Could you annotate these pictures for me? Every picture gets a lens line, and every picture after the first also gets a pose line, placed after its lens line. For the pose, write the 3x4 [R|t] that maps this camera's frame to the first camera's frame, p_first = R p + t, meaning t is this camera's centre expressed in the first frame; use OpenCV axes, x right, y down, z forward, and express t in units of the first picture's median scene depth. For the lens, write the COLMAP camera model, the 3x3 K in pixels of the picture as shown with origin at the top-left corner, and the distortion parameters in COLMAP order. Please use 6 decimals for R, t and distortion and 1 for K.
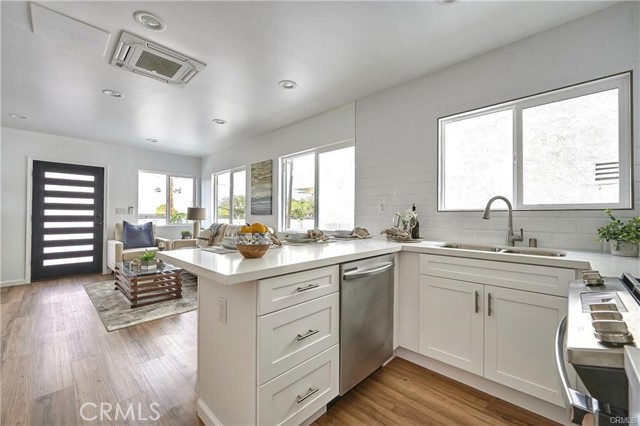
lens RADIAL K [[261.2, 0, 320.0], [0, 261.2, 213.0], [0, 0, 1]] dist [0.000182, 0.000361]
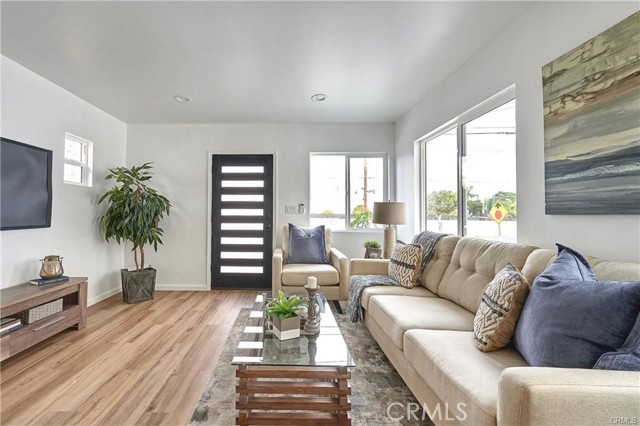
lens RADIAL K [[265.6, 0, 280.9], [0, 265.6, 209.1], [0, 0, 1]] dist [-0.000281, 0.000086]
pose [[0.672918, -0.015677, -0.739551, -0.240810], [0.006450, 0.999862, -0.015327, 0.002643], [0.739689, 0.005544, 0.672926, 0.518413]]
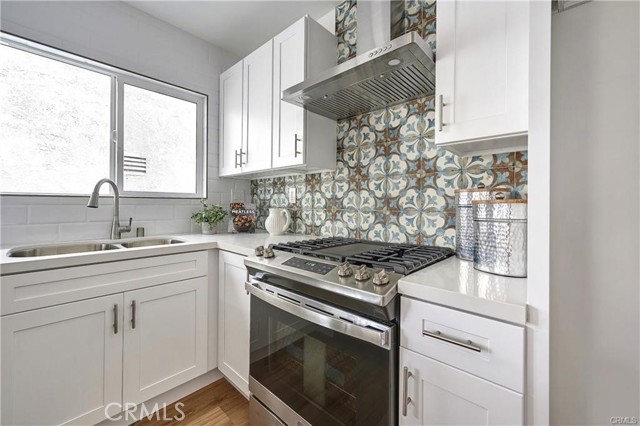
lens RADIAL K [[259.9, 0, 320.3], [0, 259.9, 202.9], [0, 0, 1]] dist [0.000357, 0.000134]
pose [[-0.024588, 0.001796, 0.999696, -0.058304], [-0.016461, 0.999862, -0.002202, 0.000291], [-0.999562, -0.016510, -0.024555, 0.161587]]
